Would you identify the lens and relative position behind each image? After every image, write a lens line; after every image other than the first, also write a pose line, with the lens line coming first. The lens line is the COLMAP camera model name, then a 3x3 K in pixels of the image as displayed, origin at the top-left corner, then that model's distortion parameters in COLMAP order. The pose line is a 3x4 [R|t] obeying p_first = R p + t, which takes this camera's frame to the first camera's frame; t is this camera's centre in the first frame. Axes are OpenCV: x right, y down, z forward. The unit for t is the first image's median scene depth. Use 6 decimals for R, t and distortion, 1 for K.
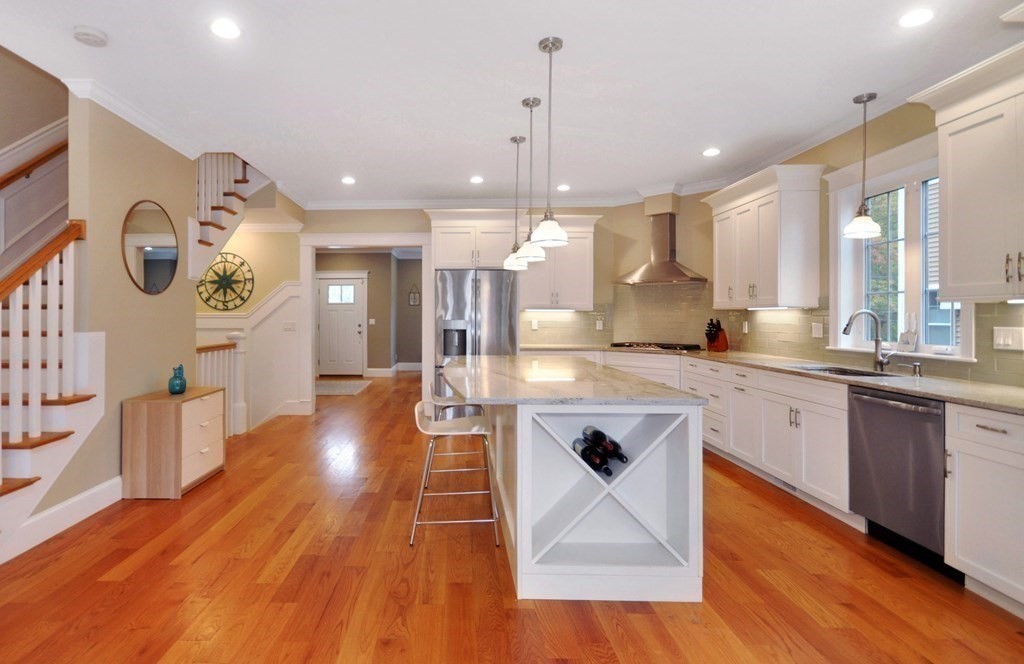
lens RADIAL K [[684.1, 0, 511.9], [0, 684.1, 306.2], [0, 0, 1]] dist [0.031142, 0.000712]
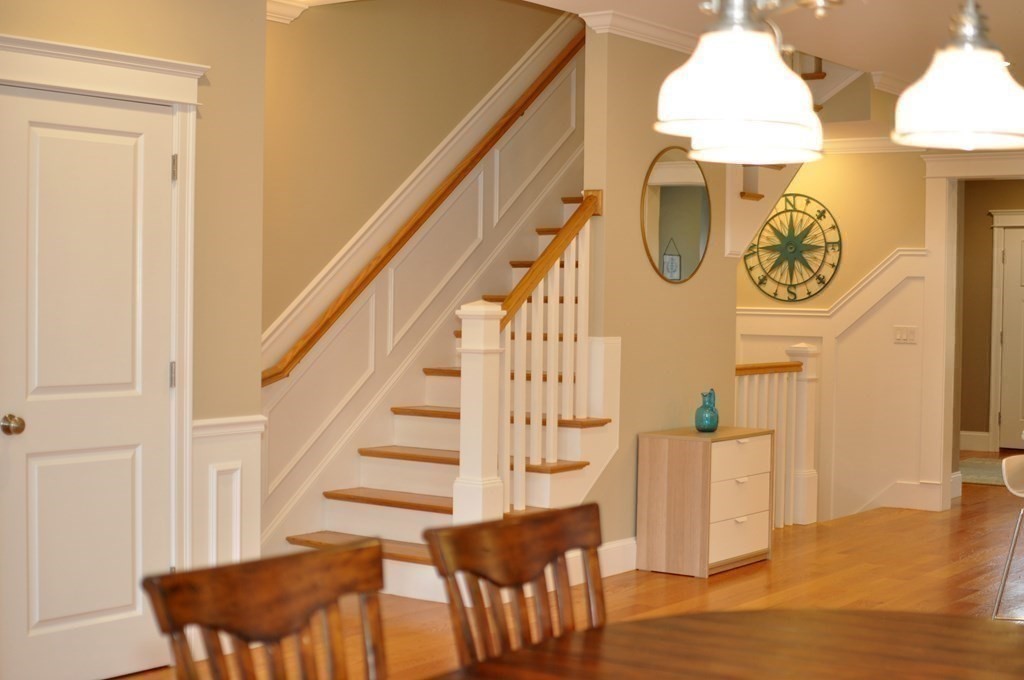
lens RADIAL K [[1660.8, 0, 512.0], [0, 1660.8, 340.0], [0, 0, 1]] dist [-0.349071, 0.015633]
pose [[0.839510, 0.027973, -0.542624, 0.114702], [-0.010610, 0.999327, 0.035103, -0.008610], [0.543241, -0.023712, 0.839242, -0.228978]]
